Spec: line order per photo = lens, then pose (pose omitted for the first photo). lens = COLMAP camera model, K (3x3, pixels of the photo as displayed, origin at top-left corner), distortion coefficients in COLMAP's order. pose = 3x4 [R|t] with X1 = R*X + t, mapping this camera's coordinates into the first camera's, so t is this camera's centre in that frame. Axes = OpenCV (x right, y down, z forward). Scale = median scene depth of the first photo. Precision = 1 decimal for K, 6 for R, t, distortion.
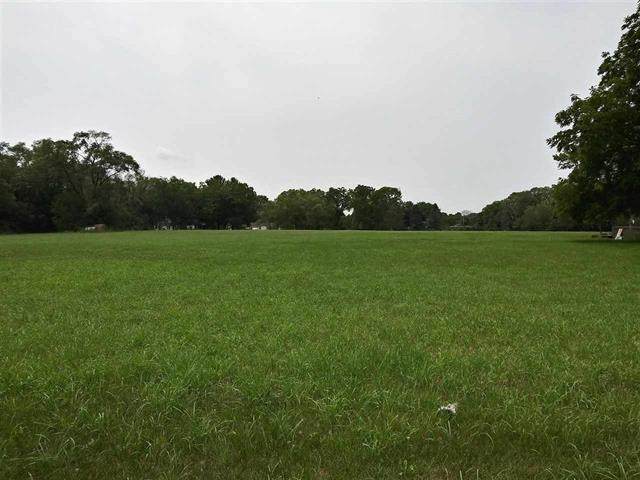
lens RADIAL K [[496.7, 0, 320.9], [0, 496.7, 232.7], [0, 0, 1]] dist [0.038034, -0.070342]
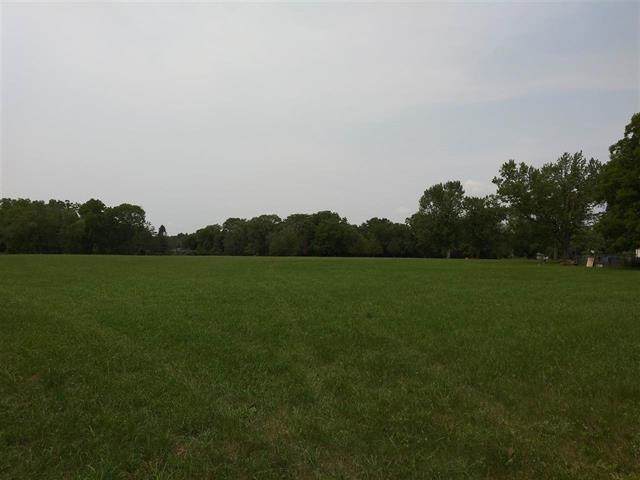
lens RADIAL K [[496.7, 0, 323.5], [0, 496.7, 229.1], [0, 0, 1]] dist [0.038034, -0.070342]
pose [[0.767773, 0.037652, 0.639615, -0.200958], [-0.003656, 0.998513, -0.054391, -0.003437], [-0.640711, 0.039421, 0.766769, 0.149176]]
